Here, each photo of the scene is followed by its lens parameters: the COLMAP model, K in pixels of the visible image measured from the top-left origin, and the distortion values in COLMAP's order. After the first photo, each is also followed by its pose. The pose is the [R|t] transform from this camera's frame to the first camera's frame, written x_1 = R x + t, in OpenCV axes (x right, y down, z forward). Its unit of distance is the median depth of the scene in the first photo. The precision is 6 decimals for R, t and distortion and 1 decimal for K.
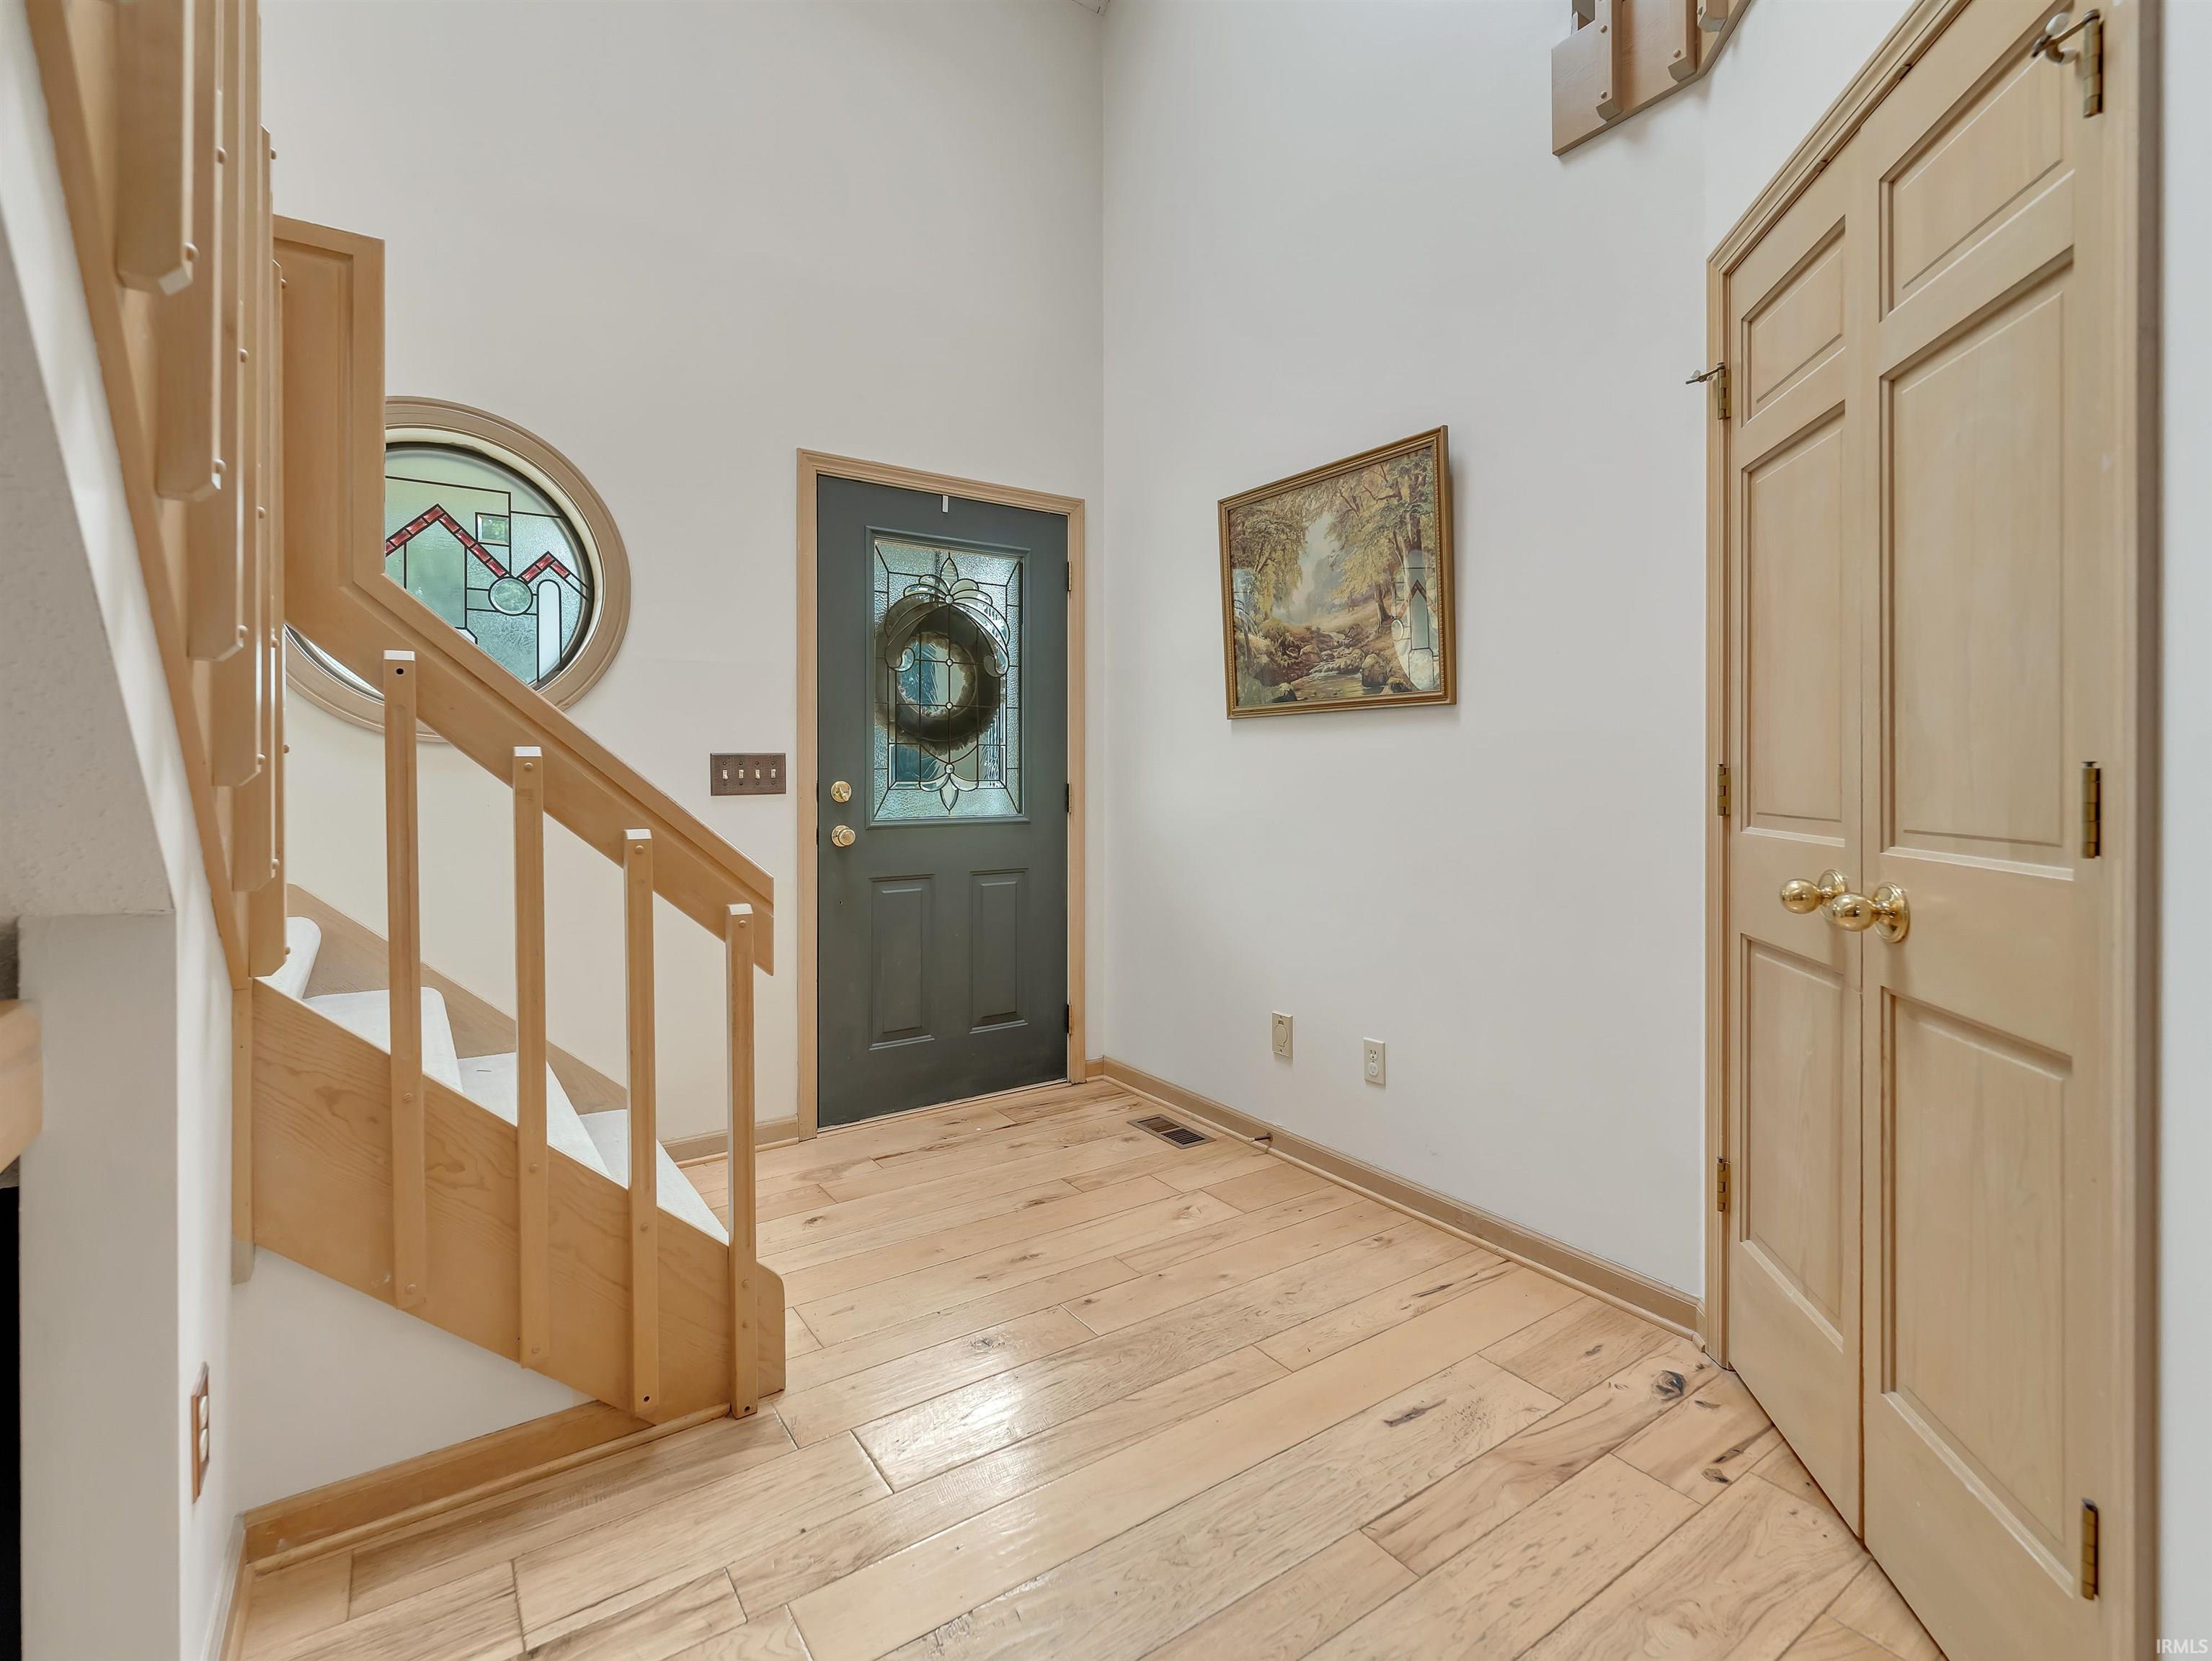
lens RADIAL K [[1018.9, 0, 1099.3], [0, 1018.9, 822.6], [0, 0, 1]] dist [-0.003463, -0.000164]
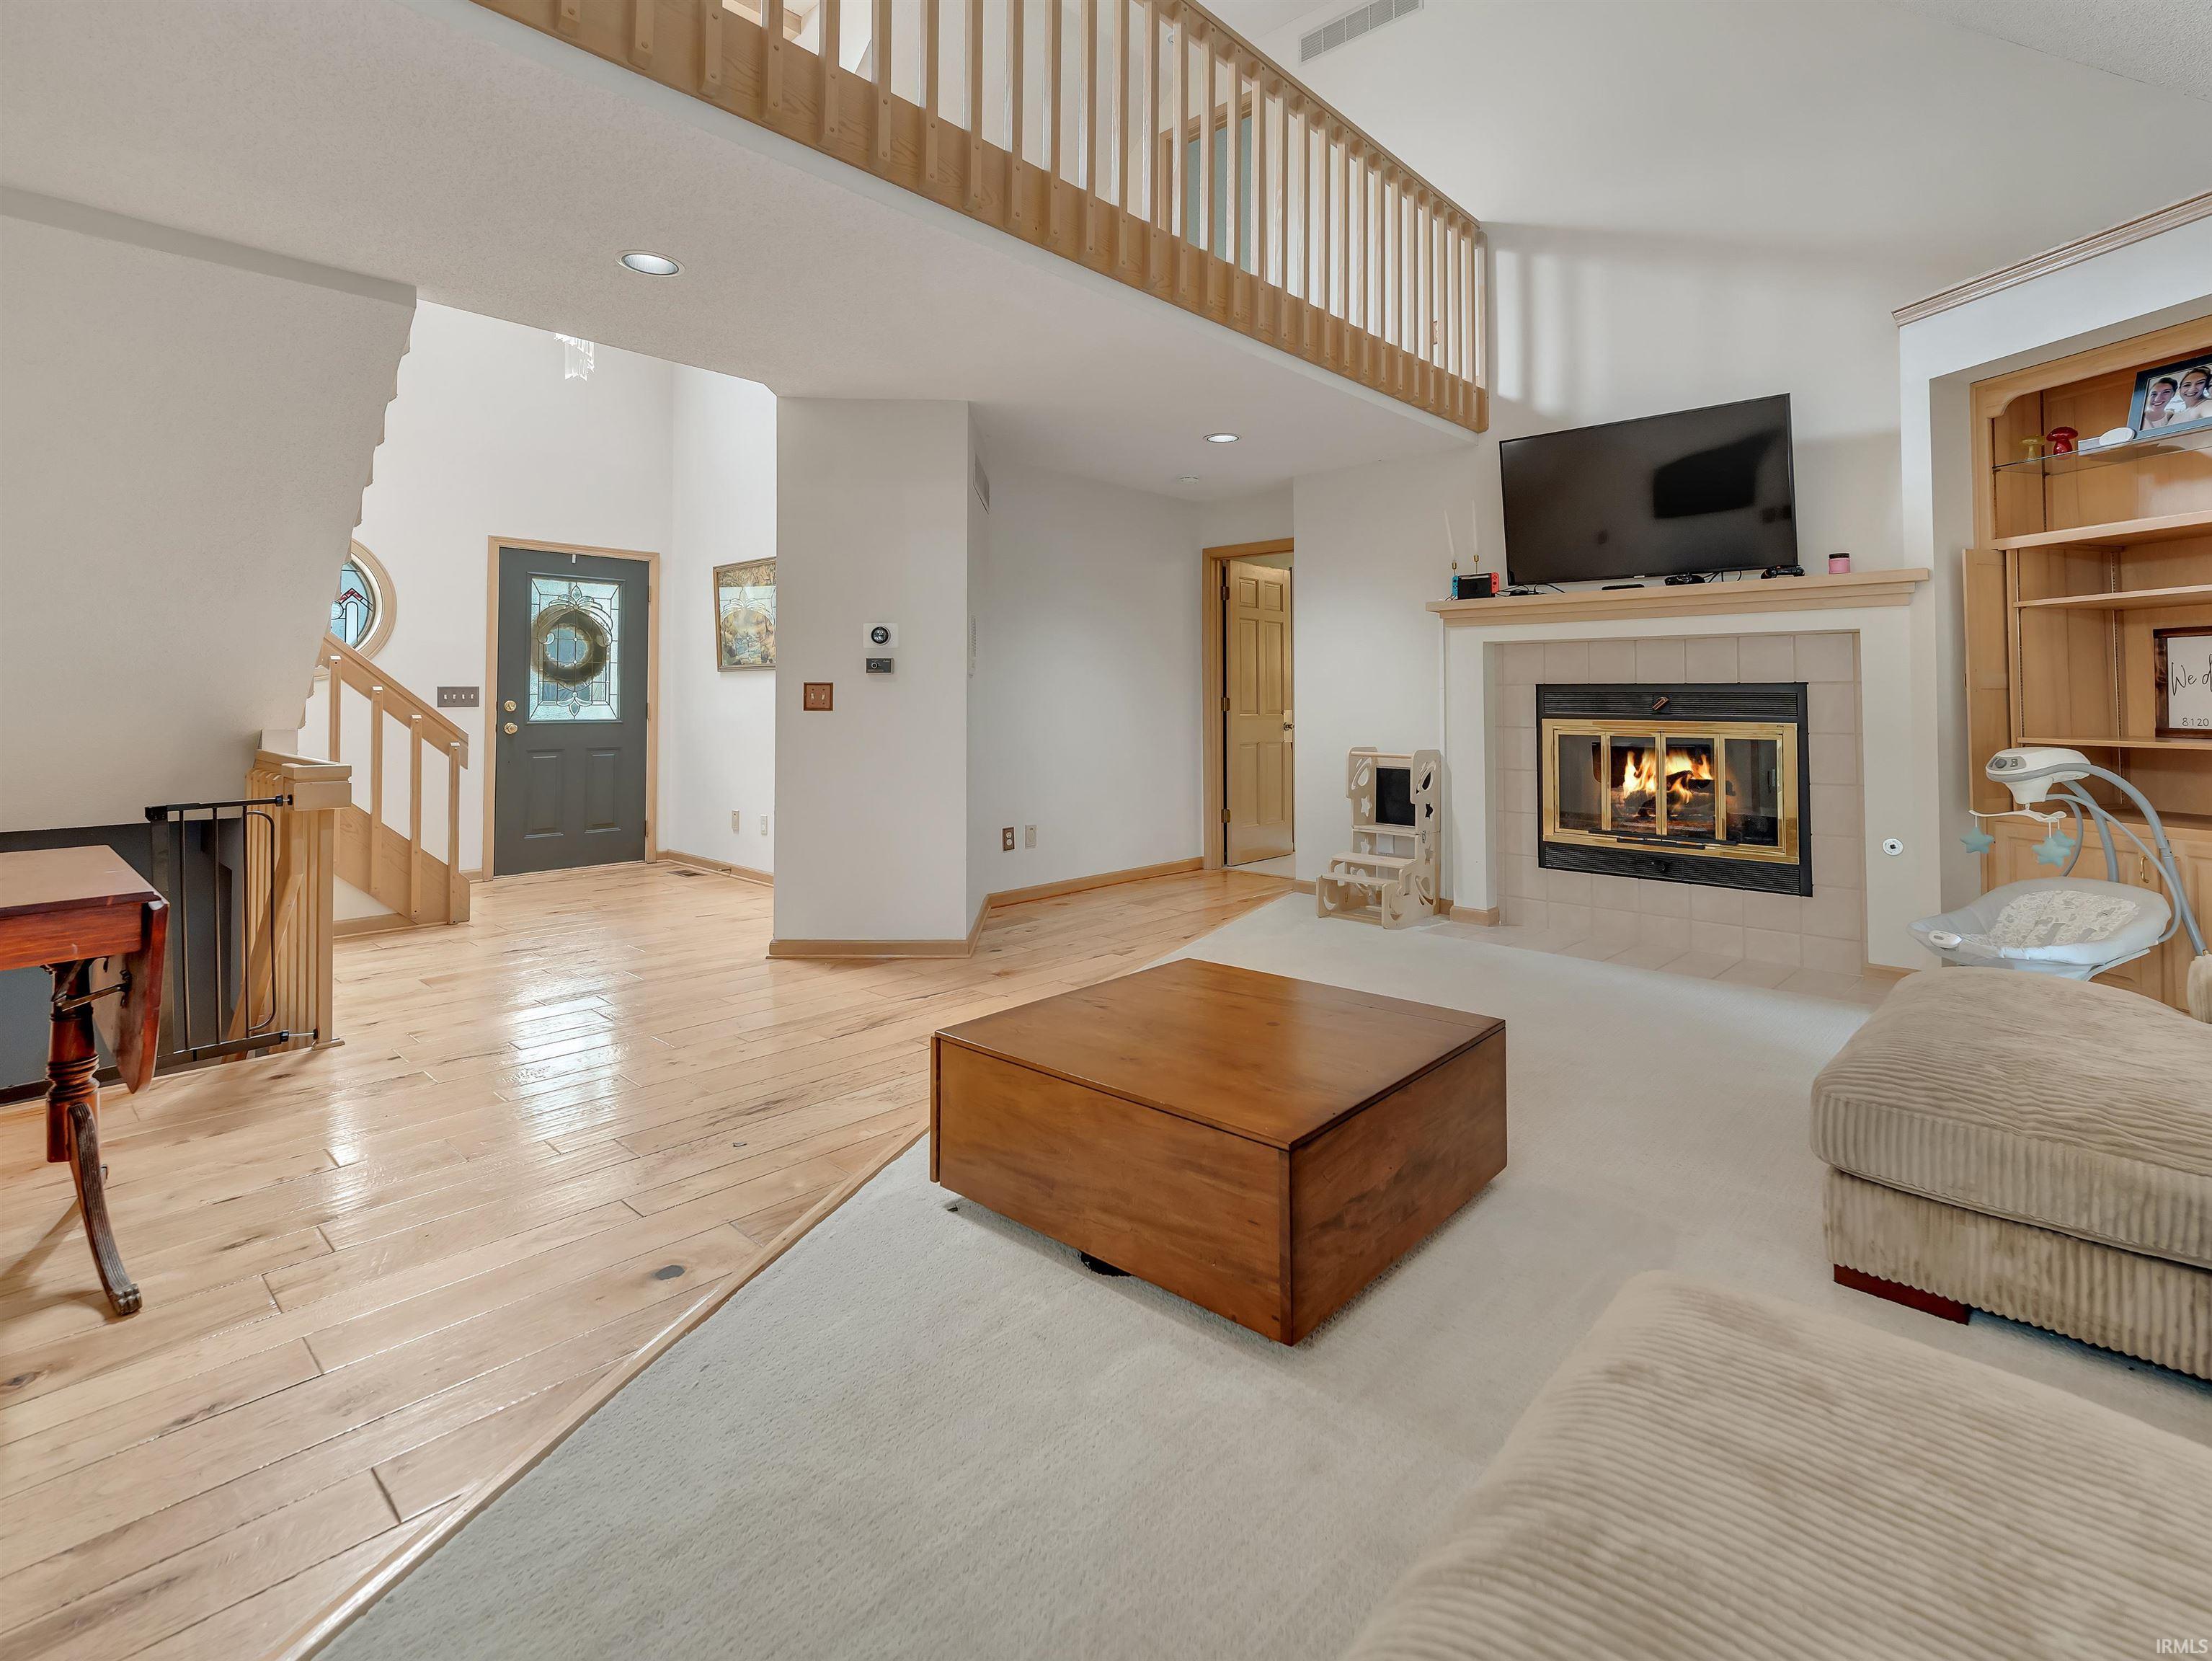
lens RADIAL K [[1018.9, 0, 1101.0], [0, 1018.9, 697.8], [0, 0, 1]] dist [-0.003463, -0.000164]
pose [[0.972307, 0.003931, 0.233676, 0.399854], [0.007529, 0.998813, -0.048131, 0.057326], [-0.233587, 0.048558, 0.971123, -1.187686]]
